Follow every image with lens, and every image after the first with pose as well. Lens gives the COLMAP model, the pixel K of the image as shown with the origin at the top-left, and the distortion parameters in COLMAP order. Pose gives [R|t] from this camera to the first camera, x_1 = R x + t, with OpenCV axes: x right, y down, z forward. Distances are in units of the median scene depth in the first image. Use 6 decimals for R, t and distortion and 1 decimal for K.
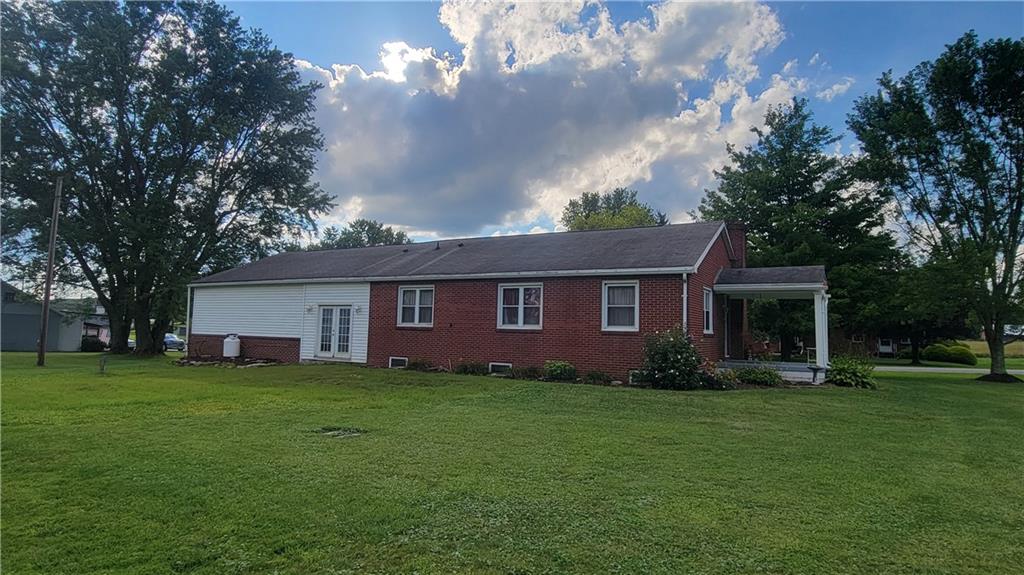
lens RADIAL K [[565.1, 0, 515.5], [0, 565.1, 289.9], [0, 0, 1]] dist [-0.002692, 0.000152]
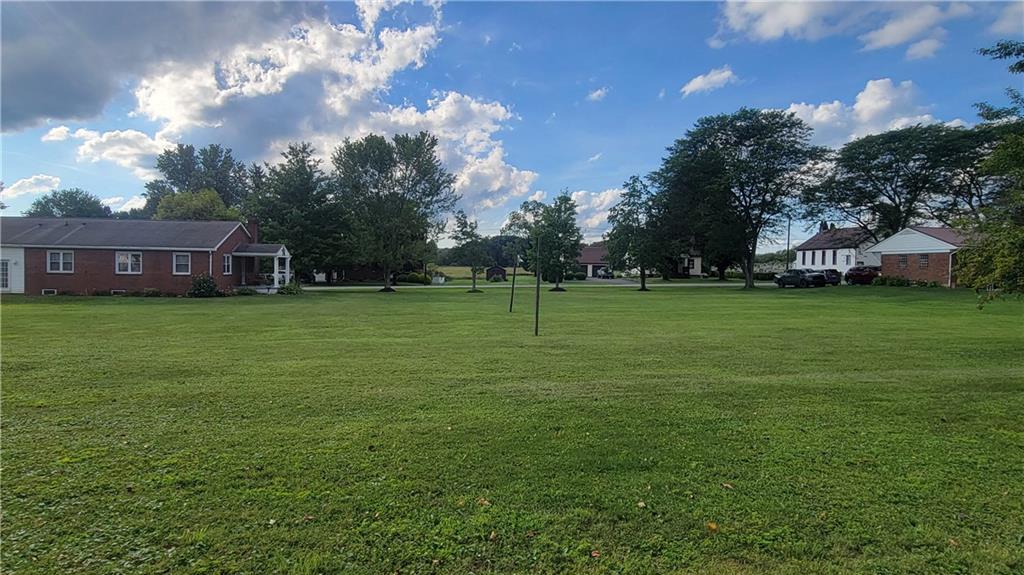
lens RADIAL K [[565.1, 0, 516.9], [0, 565.1, 280.8], [0, 0, 1]] dist [-0.002692, 0.000152]
pose [[0.802679, -0.024516, 0.595907, -0.076213], [-0.042562, 0.994253, 0.098234, -0.152260], [-0.594891, -0.104213, 0.797022, -1.357891]]
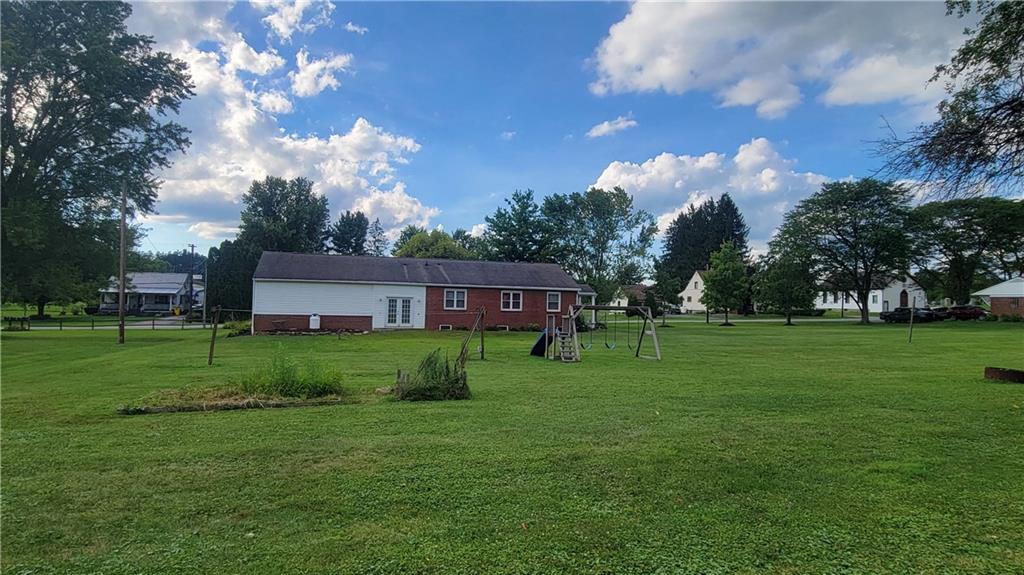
lens RADIAL K [[565.1, 0, 514.5], [0, 565.1, 293.3], [0, 0, 1]] dist [-0.002692, 0.000152]
pose [[0.674863, 0.005011, 0.737926, -1.488450], [-0.064115, 0.996594, 0.051868, -0.108932], [-0.735152, -0.082316, 0.672886, -0.507607]]
